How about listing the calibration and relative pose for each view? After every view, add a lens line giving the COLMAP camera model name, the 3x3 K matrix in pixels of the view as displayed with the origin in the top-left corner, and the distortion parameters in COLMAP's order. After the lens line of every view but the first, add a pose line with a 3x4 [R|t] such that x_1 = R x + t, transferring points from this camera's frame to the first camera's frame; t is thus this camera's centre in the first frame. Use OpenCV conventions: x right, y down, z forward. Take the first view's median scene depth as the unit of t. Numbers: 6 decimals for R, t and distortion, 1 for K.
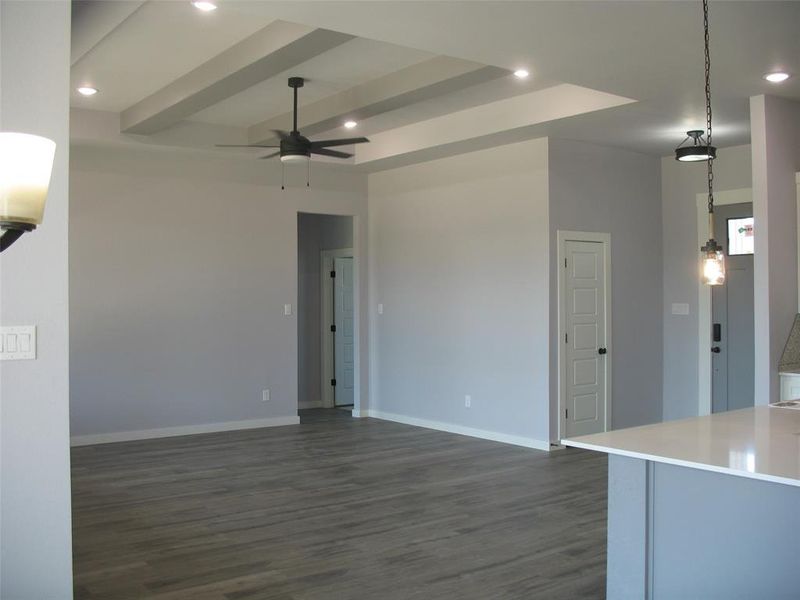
lens RADIAL K [[829.8, 0, 402.4], [0, 829.8, 284.1], [0, 0, 1]] dist [-0.183375, 0.209043]
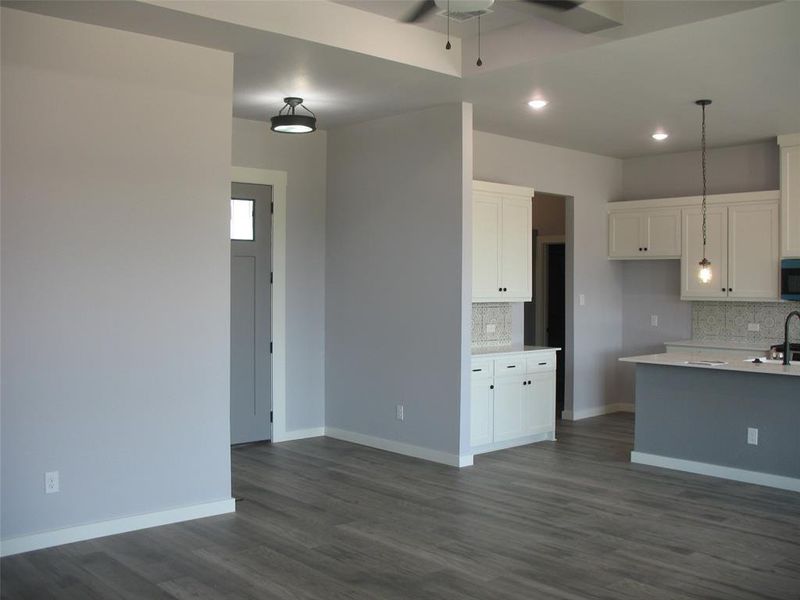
lens RADIAL K [[829.8, 0, 402.4], [0, 829.8, 284.1], [0, 0, 1]] dist [-0.183375, 0.209043]
pose [[-0.088101, -0.001054, 0.996111, -0.551662], [-0.017649, 0.999844, -0.000503, 0.010264], [-0.995955, -0.017625, -0.088106, 0.986056]]
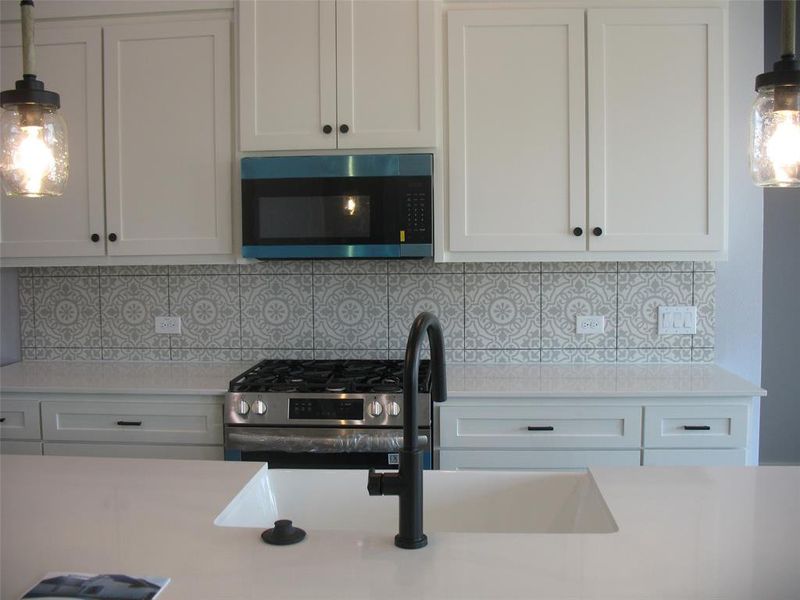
lens RADIAL K [[829.8, 0, 402.4], [0, 829.8, 284.1], [0, 0, 1]] dist [-0.183375, 0.209043]
pose [[-0.752560, -0.032199, 0.657736, 0.128493], [0.004415, 0.998535, 0.053933, 0.011725], [-0.658508, 0.043492, -0.751316, 0.657460]]
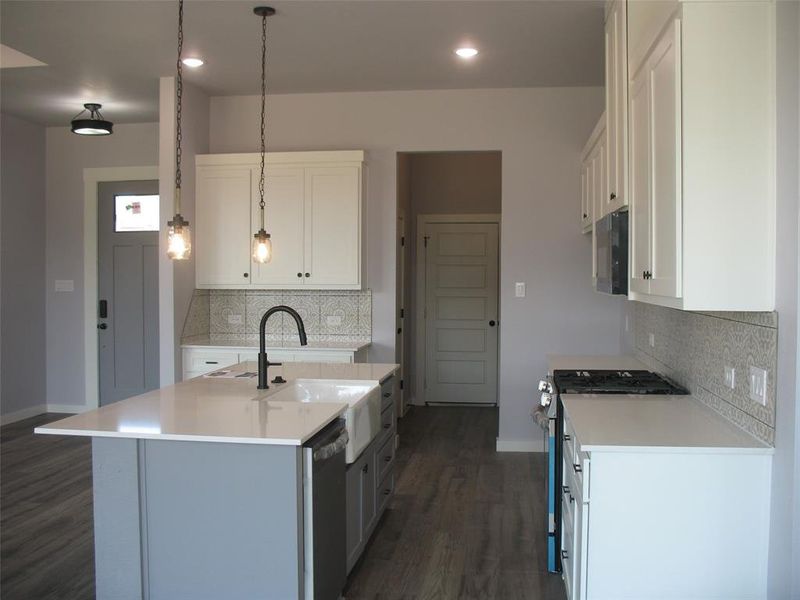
lens RADIAL K [[829.8, 0, 402.4], [0, 829.8, 284.1], [0, 0, 1]] dist [-0.183375, 0.209043]
pose [[0.705818, -0.008816, 0.708338, -0.068343], [-0.010753, 0.999674, 0.023156, 0.002401], [-0.708311, -0.023960, 0.705494, 0.039859]]
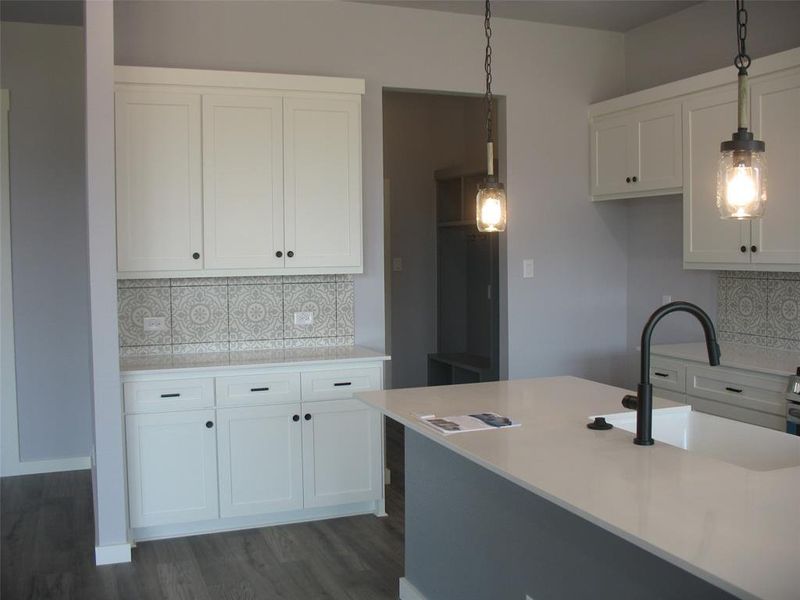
lens RADIAL K [[829.8, 0, 402.4], [0, 829.8, 284.1], [0, 0, 1]] dist [-0.183375, 0.209043]
pose [[0.265488, -0.042188, 0.963191, -0.077944], [-0.000938, 0.999030, 0.044017, 0.009584], [-0.964114, -0.012589, 0.265191, 0.510318]]
